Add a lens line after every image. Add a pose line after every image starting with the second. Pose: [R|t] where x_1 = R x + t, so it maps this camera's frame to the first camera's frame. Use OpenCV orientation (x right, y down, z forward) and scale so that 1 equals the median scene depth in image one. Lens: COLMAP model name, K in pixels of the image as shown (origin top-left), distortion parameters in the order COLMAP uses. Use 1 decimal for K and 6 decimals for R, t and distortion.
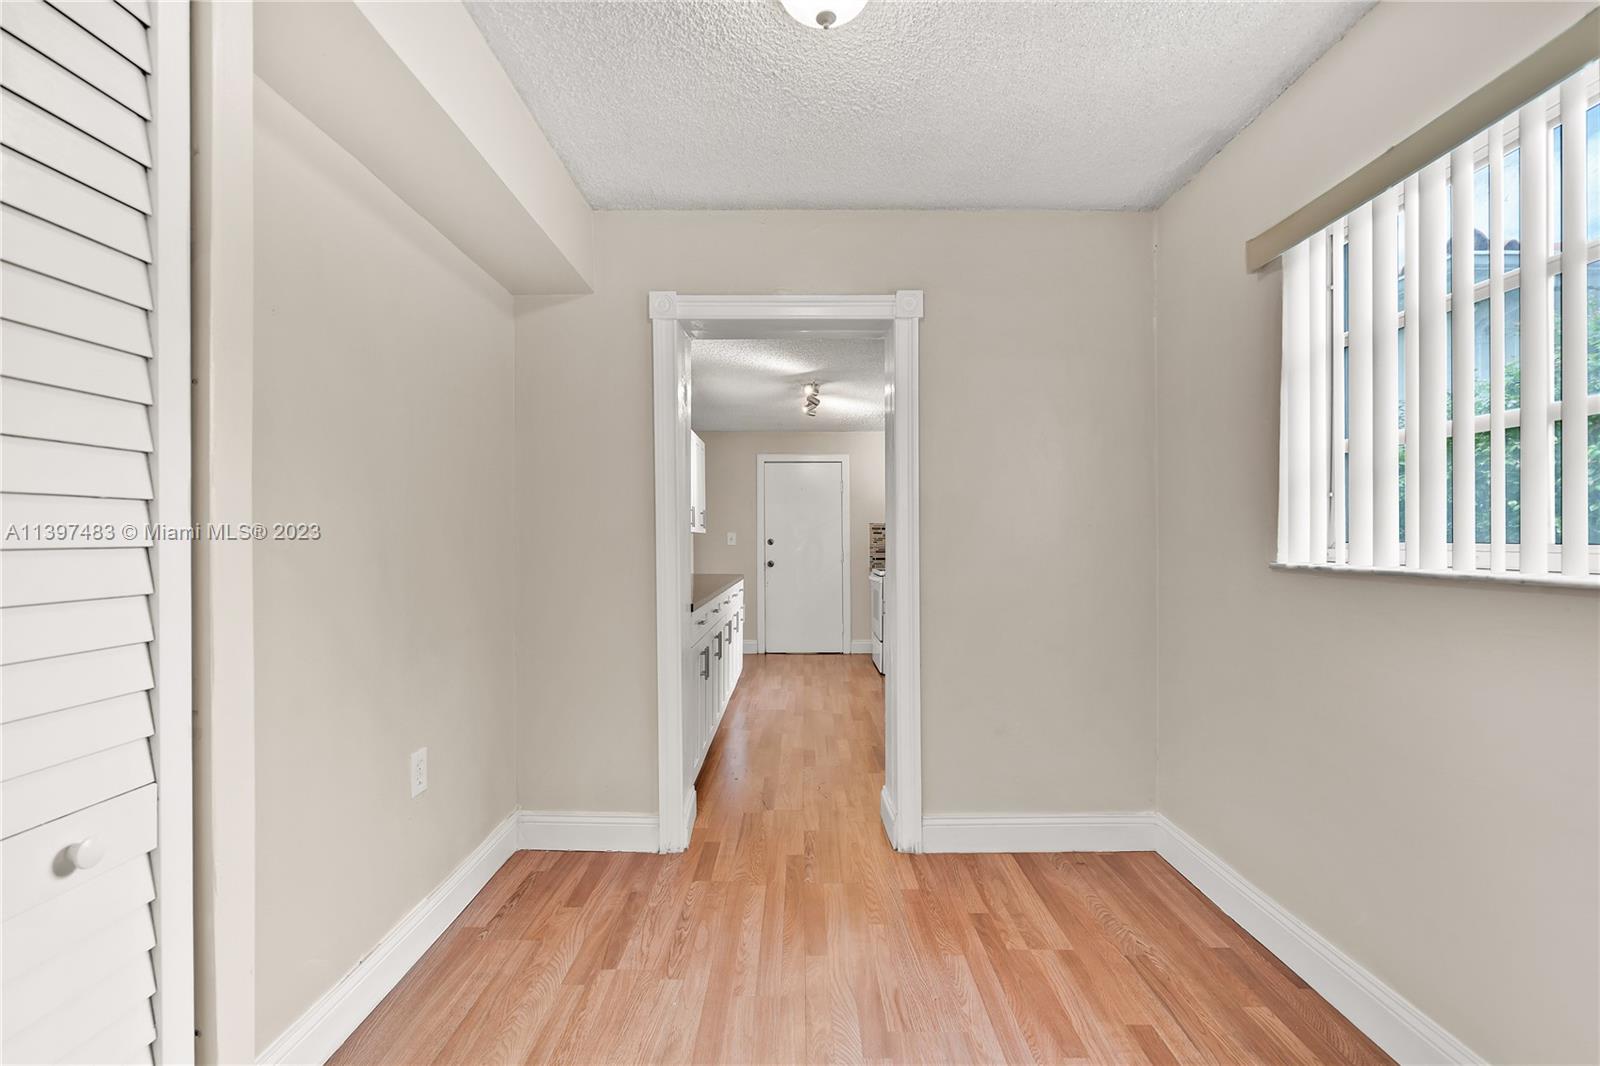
lens RADIAL K [[723.8, 0, 795.4], [0, 723.8, 545.1], [0, 0, 1]] dist [-0.000692, 0.000205]
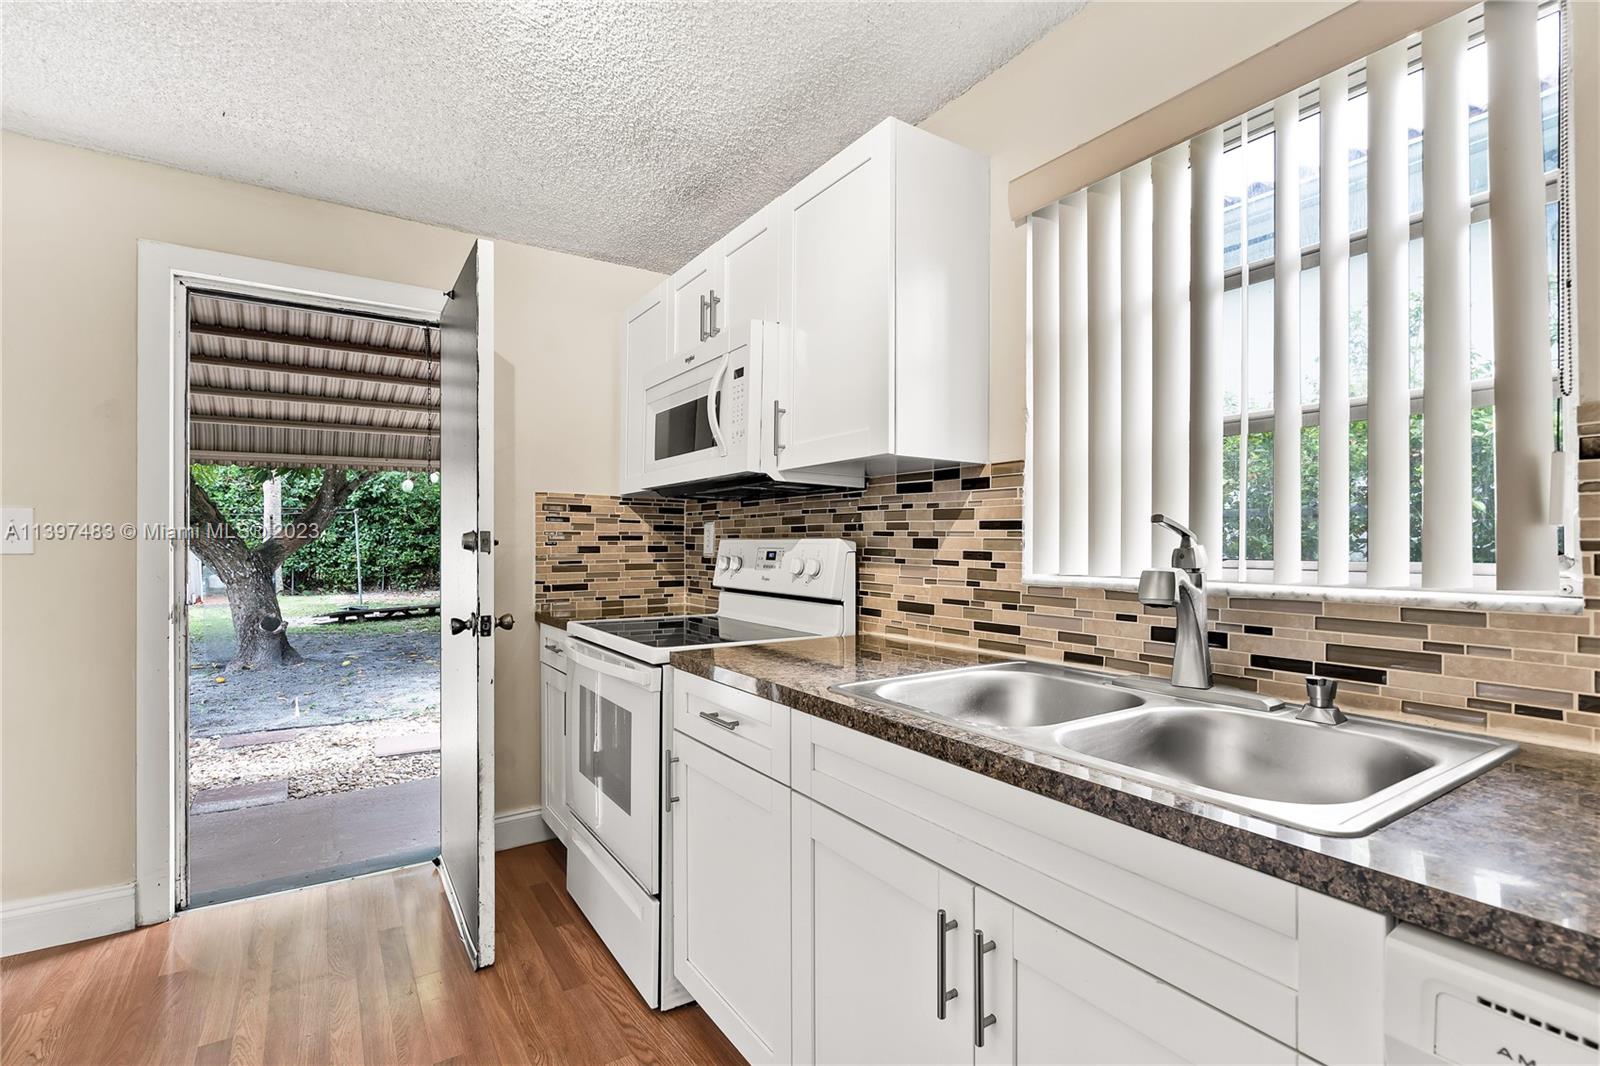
lens RADIAL K [[723.8, 0, 795.4], [0, 723.8, 545.1], [0, 0, 1]] dist [-0.000692, 0.000205]
pose [[0.828607, -0.000151, 0.559830, 0.005041], [-0.001374, 0.999996, 0.002302, -0.004282], [-0.559828, -0.002676, 0.828604, 0.623626]]
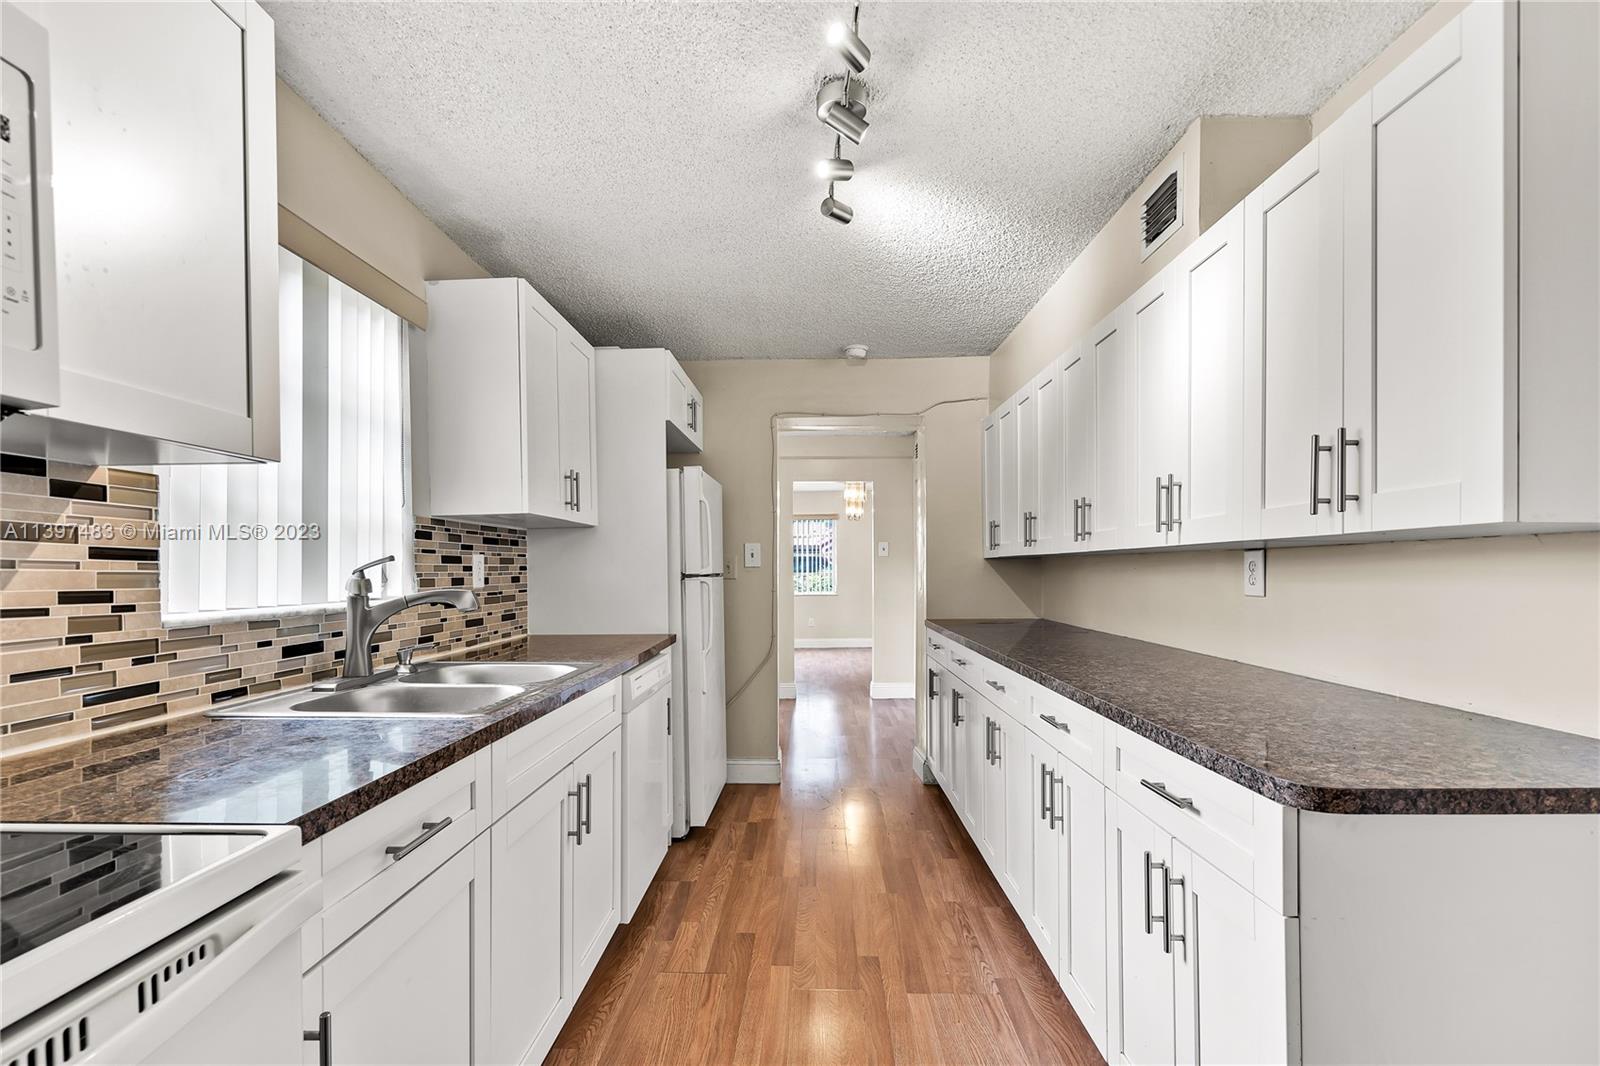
lens RADIAL K [[723.8, 0, 795.4], [0, 723.8, 545.1], [0, 0, 1]] dist [-0.000692, 0.000205]
pose [[-0.999783, 0.008981, 0.018786, 0.025589], [0.008358, 0.999420, -0.032998, -0.005385], [-0.019071, -0.032834, -0.999279, 0.947404]]
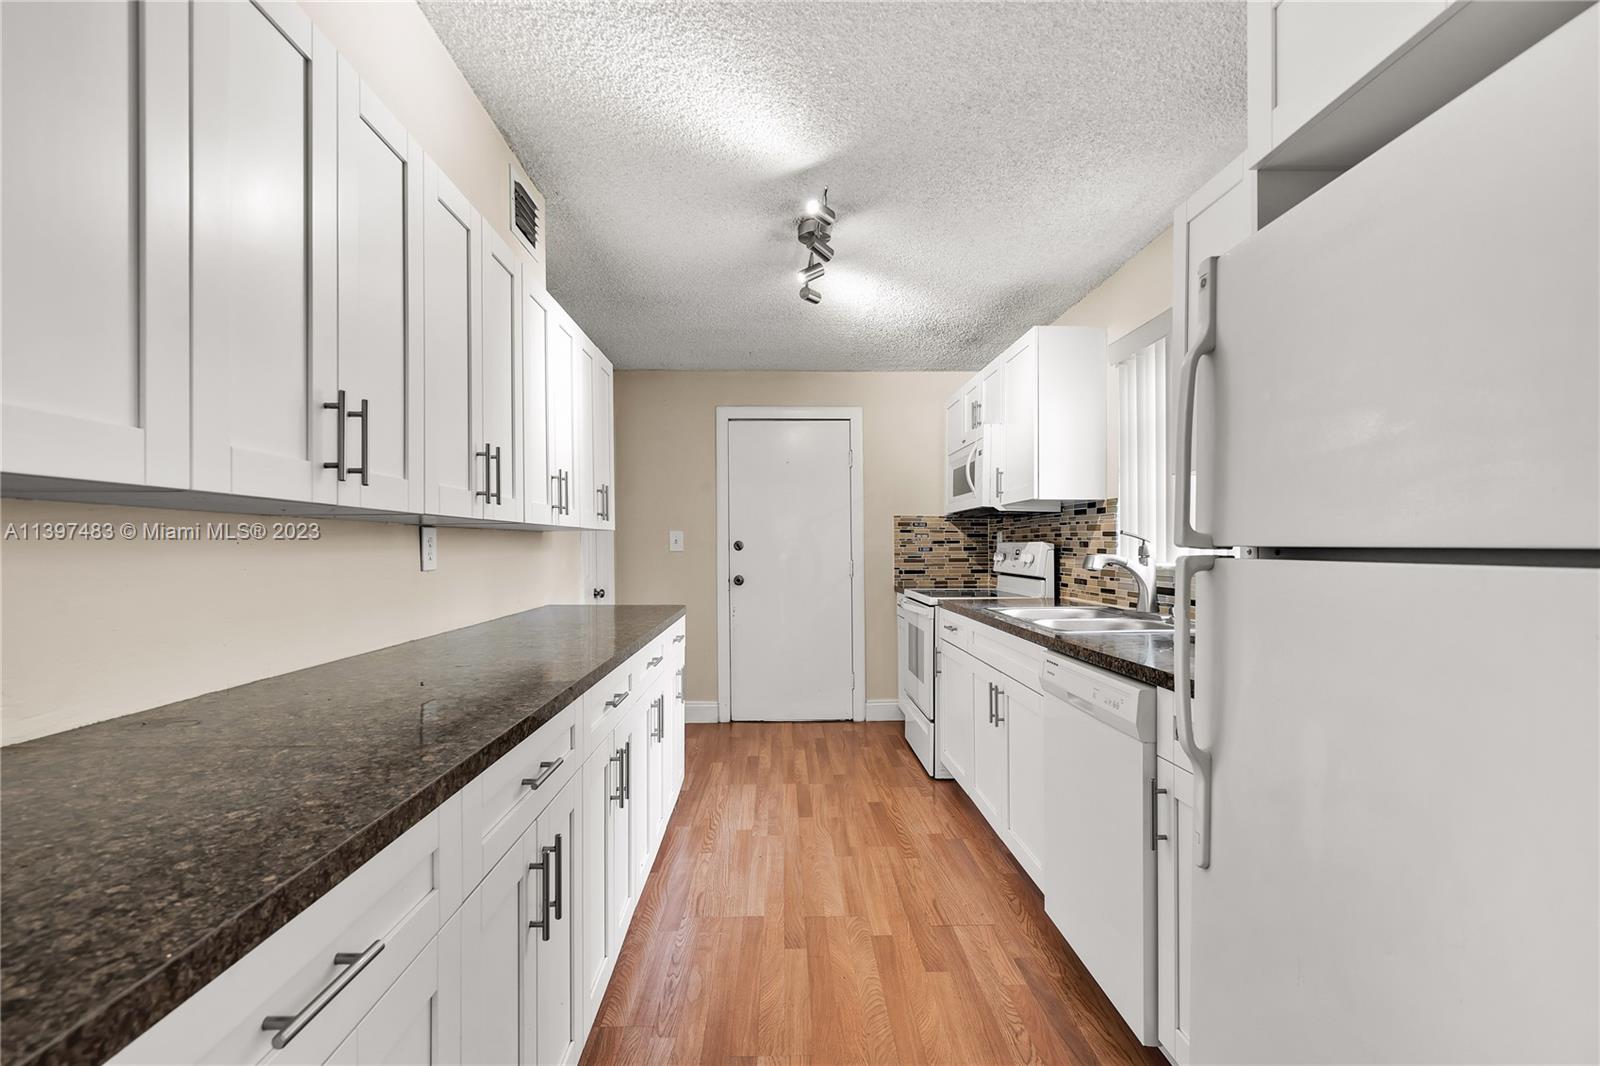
lens RADIAL K [[723.8, 0, 795.4], [0, 723.8, 545.1], [0, 0, 1]] dist [-0.000692, 0.000205]
pose [[0.999445, -0.003133, 0.033173, -0.005600], [0.003205, 0.999993, -0.002119, -0.003537], [-0.033166, 0.002224, 0.999447, 0.369242]]
